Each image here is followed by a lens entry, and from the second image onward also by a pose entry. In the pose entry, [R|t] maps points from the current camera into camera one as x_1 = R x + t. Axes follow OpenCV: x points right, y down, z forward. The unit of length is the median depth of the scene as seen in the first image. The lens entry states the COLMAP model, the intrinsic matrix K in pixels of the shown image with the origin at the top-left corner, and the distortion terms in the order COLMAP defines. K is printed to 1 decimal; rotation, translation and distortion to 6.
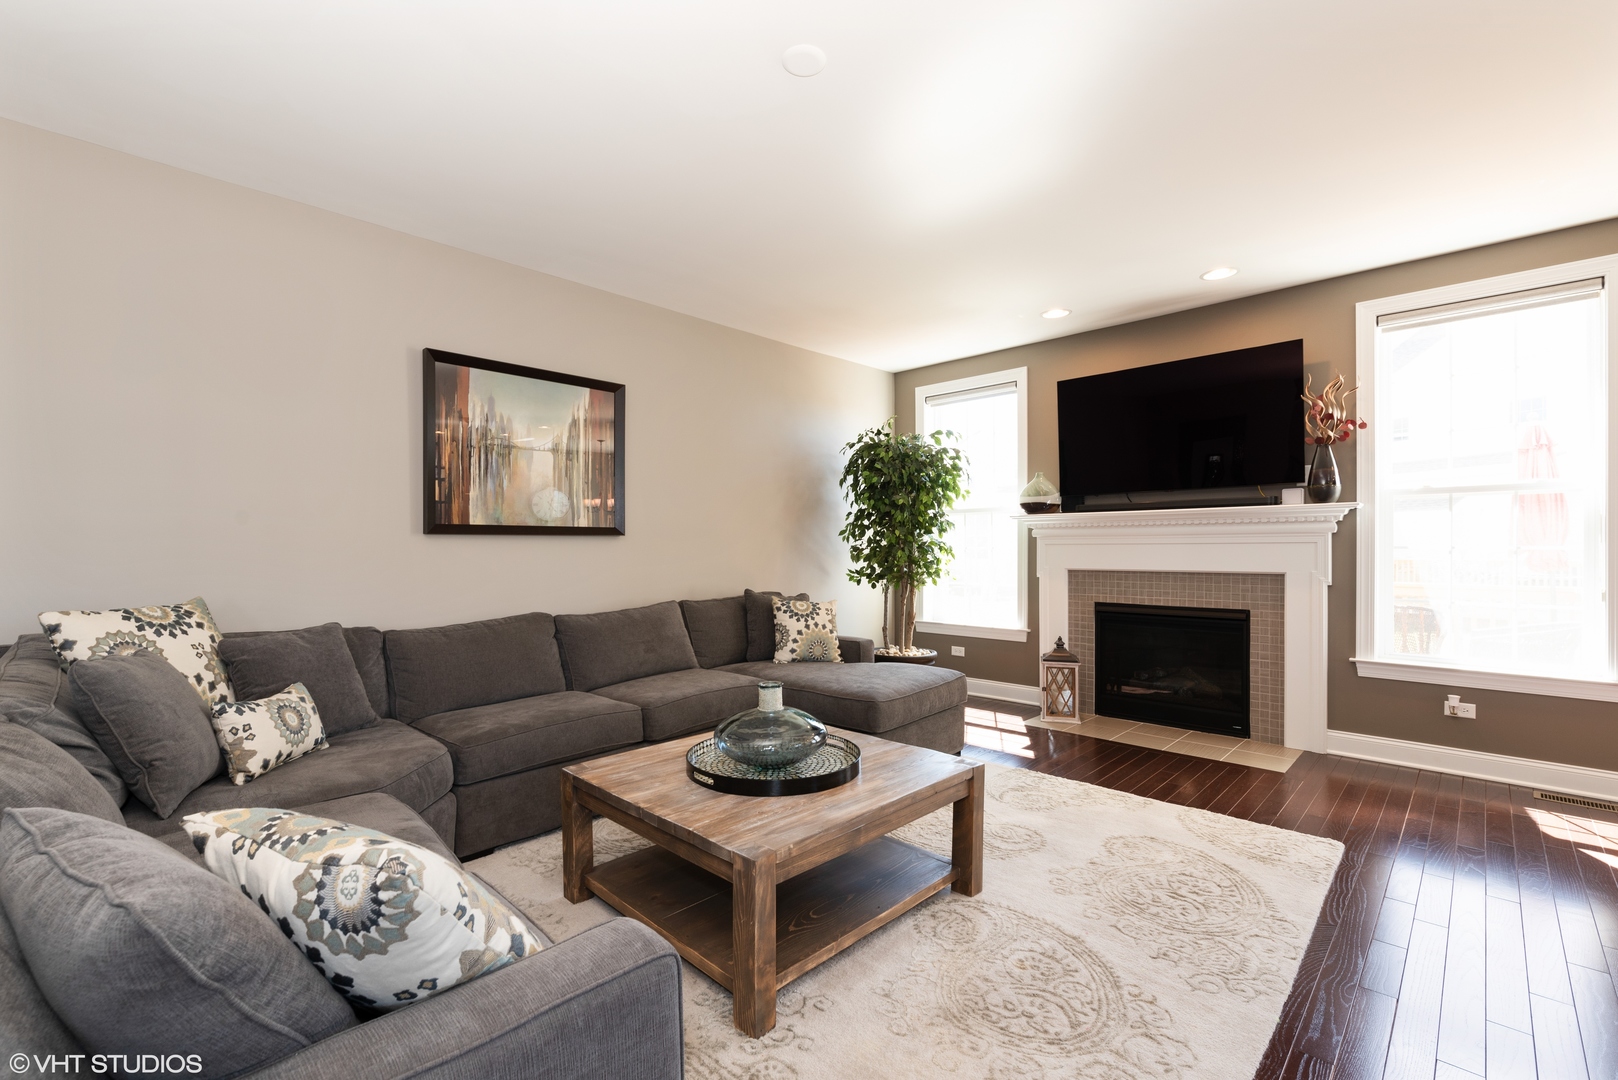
lens RADIAL K [[699.1, 0, 808.5], [0, 699.1, 543.7], [0, 0, 1]] dist [0.003997, 0.000637]
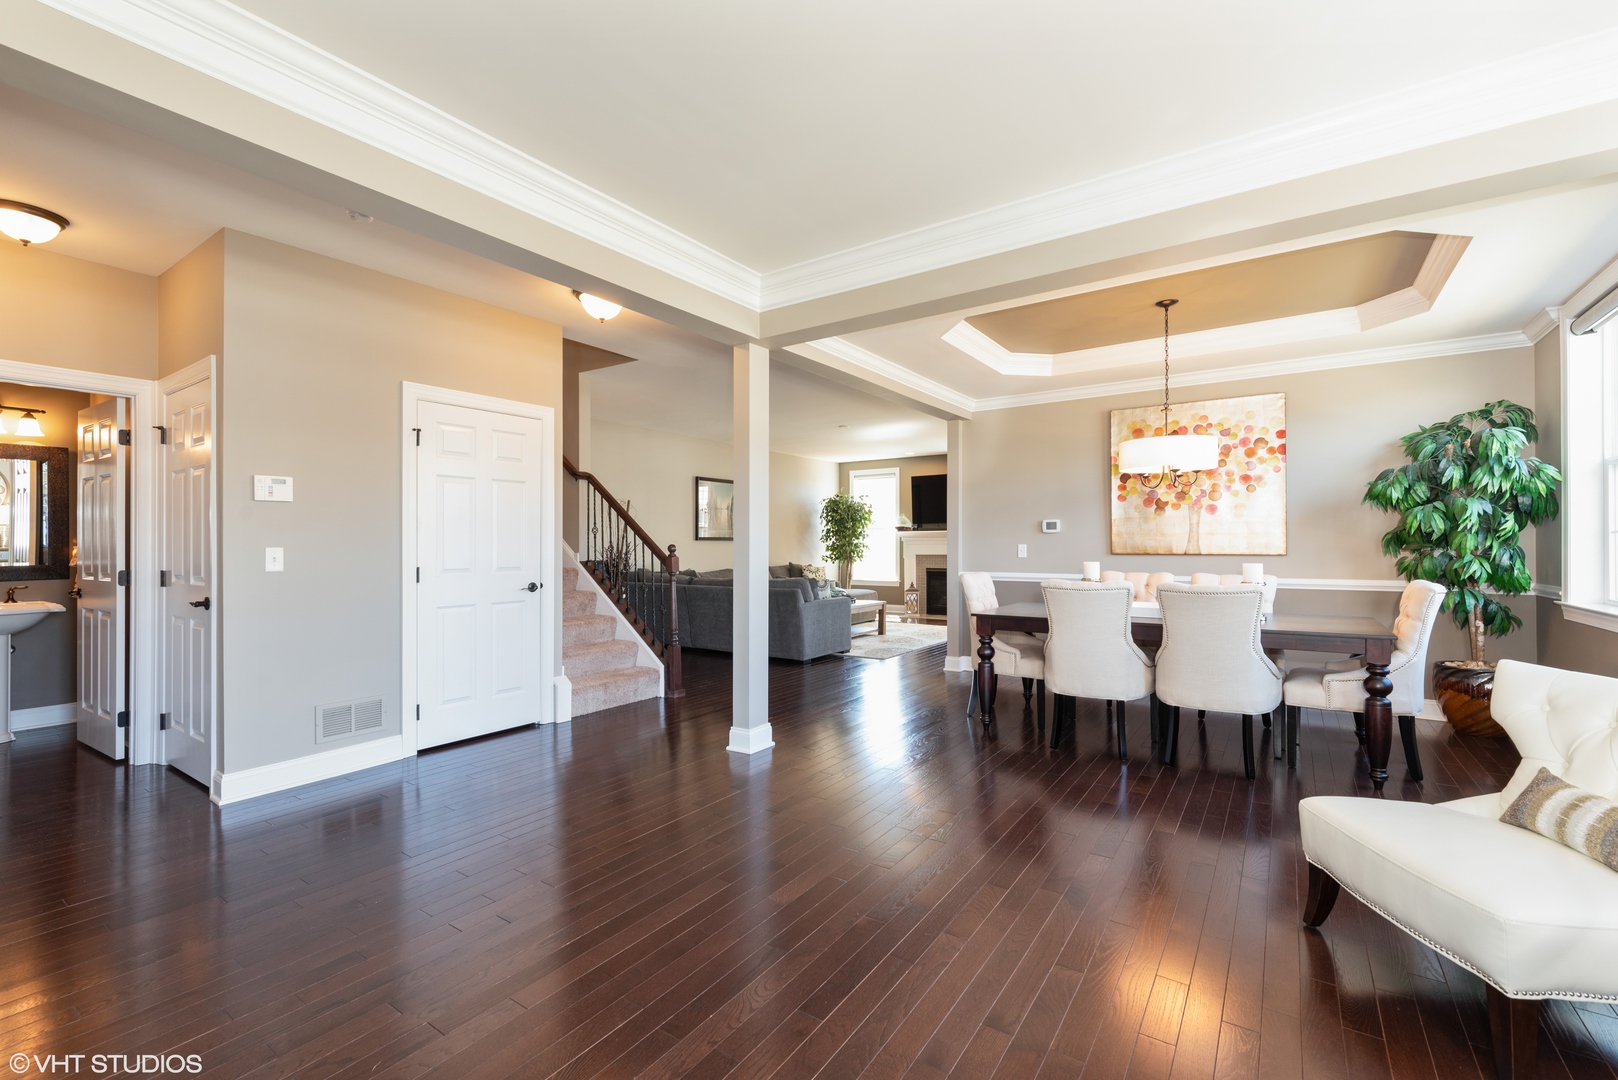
lens RADIAL K [[699.1, 0, 809.7], [0, 699.1, 539.7], [0, 0, 1]] dist [0.003997, 0.000637]
pose [[0.987299, -0.002592, 0.158853, -0.354837], [0.002761, 0.999996, -0.000844, -0.011663], [-0.158850, 0.001272, 0.987302, -1.261010]]
